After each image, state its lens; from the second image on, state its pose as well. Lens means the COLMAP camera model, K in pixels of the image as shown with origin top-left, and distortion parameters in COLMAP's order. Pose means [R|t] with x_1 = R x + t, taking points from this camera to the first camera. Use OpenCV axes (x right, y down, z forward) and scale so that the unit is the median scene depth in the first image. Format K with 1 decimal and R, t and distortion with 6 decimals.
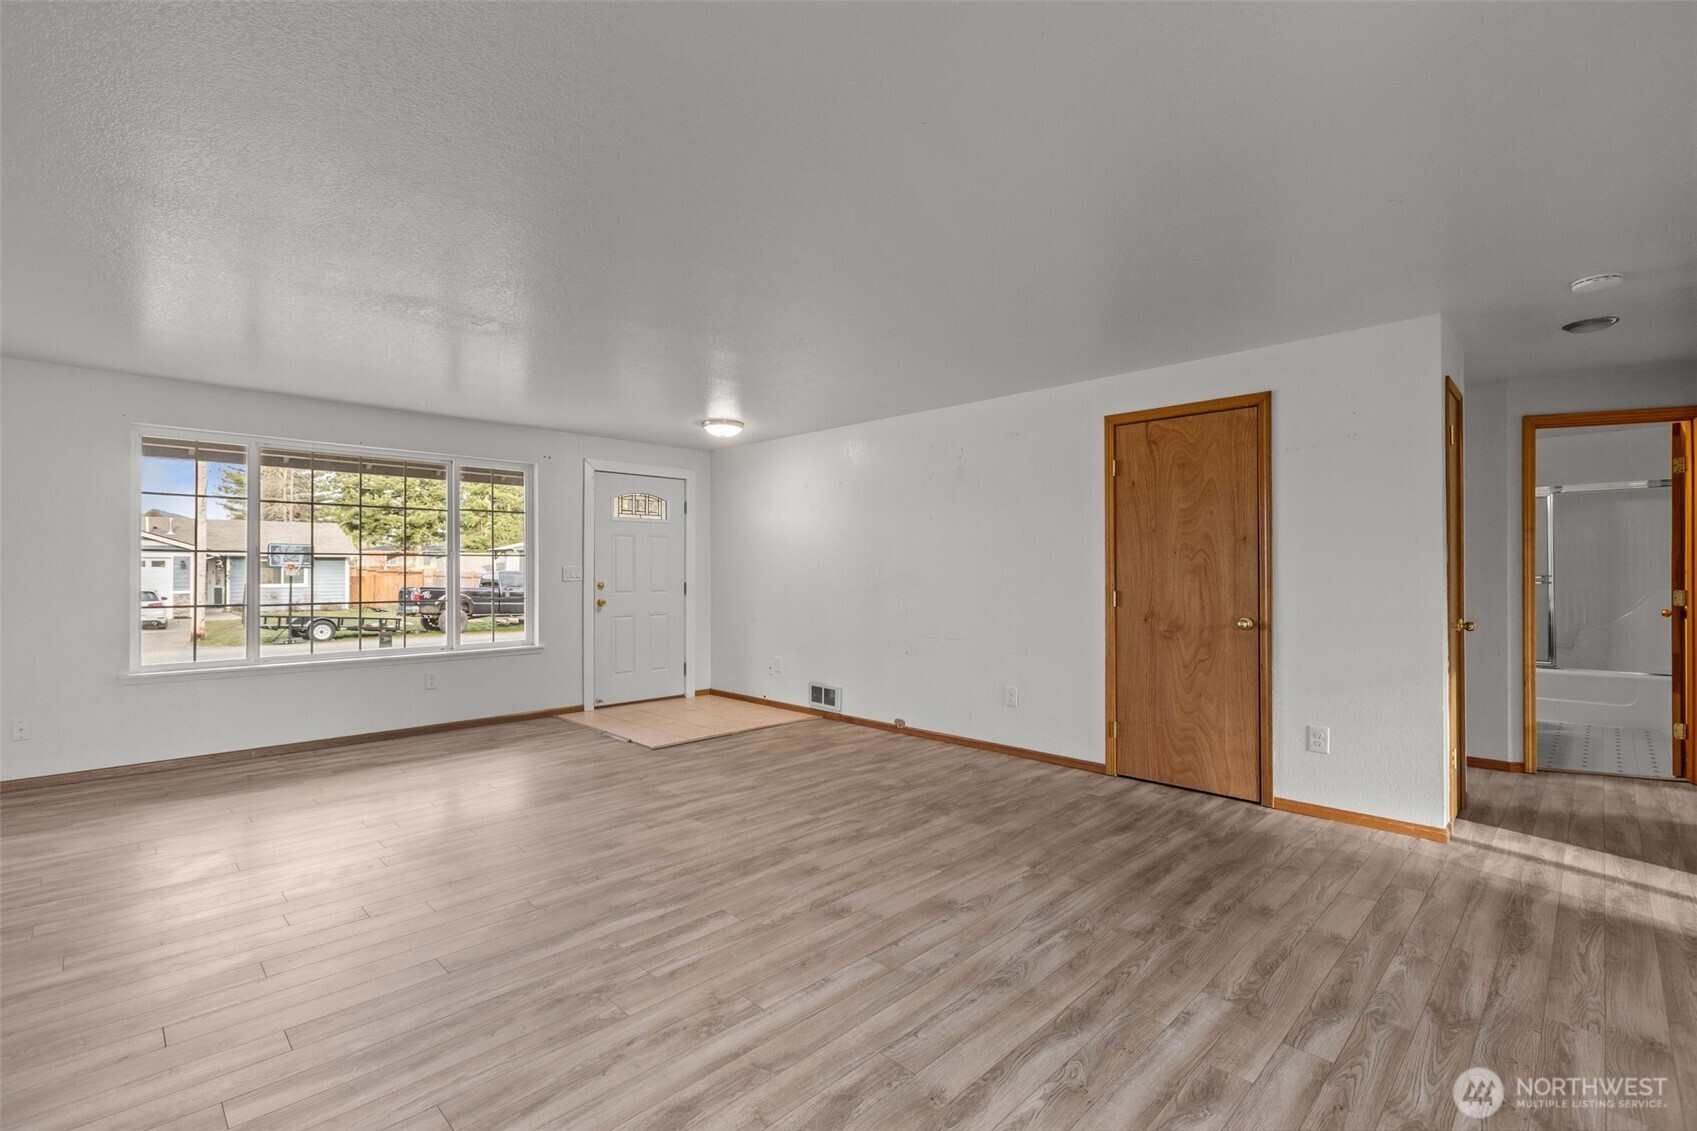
lens RADIAL K [[754.9, 0, 840.4], [0, 754.9, 562.0], [0, 0, 1]] dist [-0.000962, -0.001330]
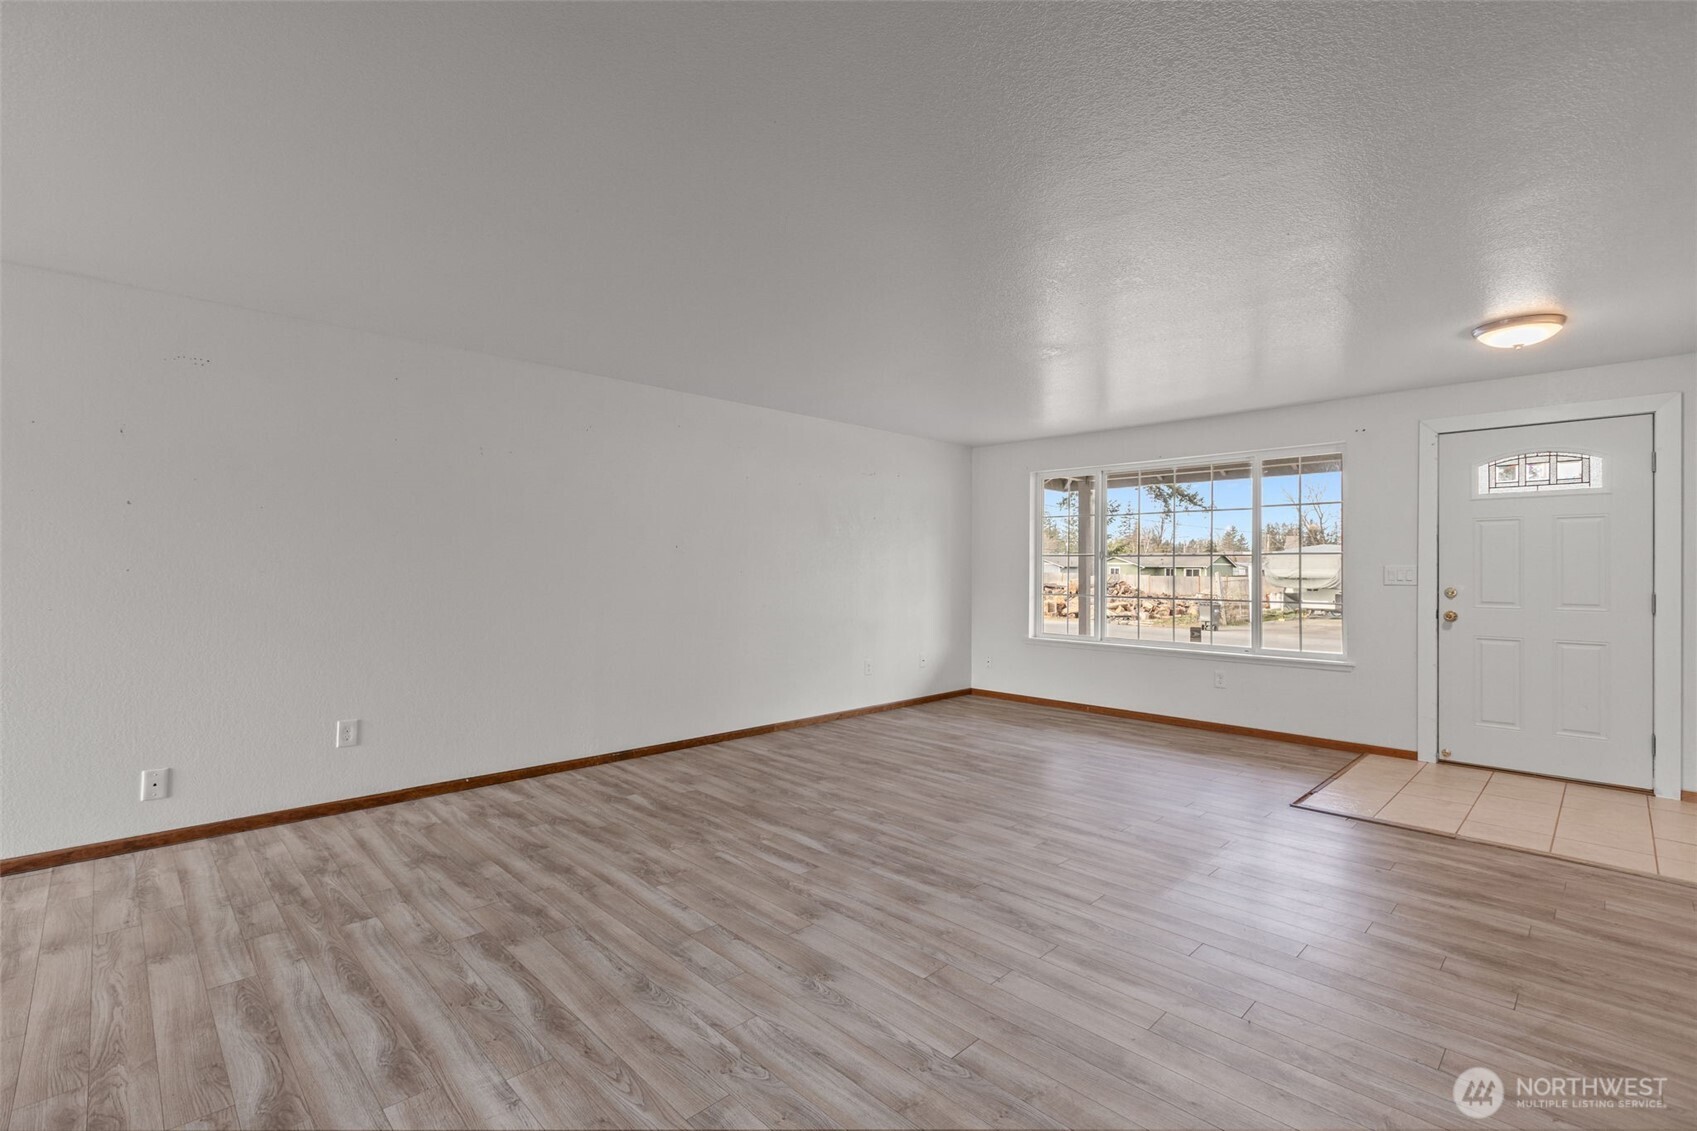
lens RADIAL K [[754.9, 0, 839.8], [0, 754.9, 568.5], [0, 0, 1]] dist [-0.000962, -0.001330]
pose [[-0.007834, 0.000183, -0.999969, 0.628124], [0.004783, 0.999989, 0.000146, 0.008332], [0.999958, -0.004782, -0.007835, 0.669636]]
